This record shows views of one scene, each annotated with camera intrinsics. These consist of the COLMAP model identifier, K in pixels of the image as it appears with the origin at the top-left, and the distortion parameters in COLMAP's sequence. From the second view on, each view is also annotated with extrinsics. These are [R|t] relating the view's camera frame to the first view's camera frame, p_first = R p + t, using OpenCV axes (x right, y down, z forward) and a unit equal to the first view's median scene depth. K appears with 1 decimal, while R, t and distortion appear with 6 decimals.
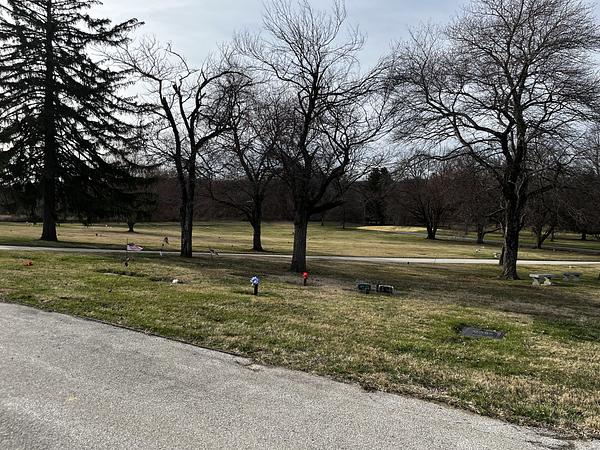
lens RADIAL K [[446.3, 0, 300.0], [0, 446.3, 225.0], [0, 0, 1]] dist [0.016912, 0.001353]
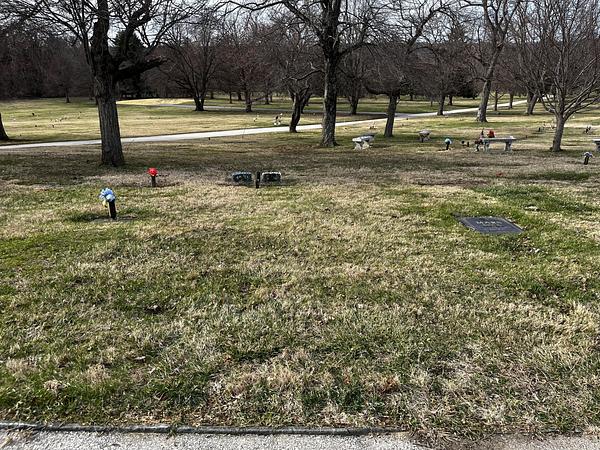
lens RADIAL K [[446.3, 0, 300.0], [0, 446.3, 225.0], [0, 0, 1]] dist [0.016912, 0.001353]
pose [[0.866382, -0.181797, 0.465115, -0.041987], [0.046751, 0.956818, 0.286902, 0.001608], [-0.497189, -0.226823, 0.837469, 0.095528]]
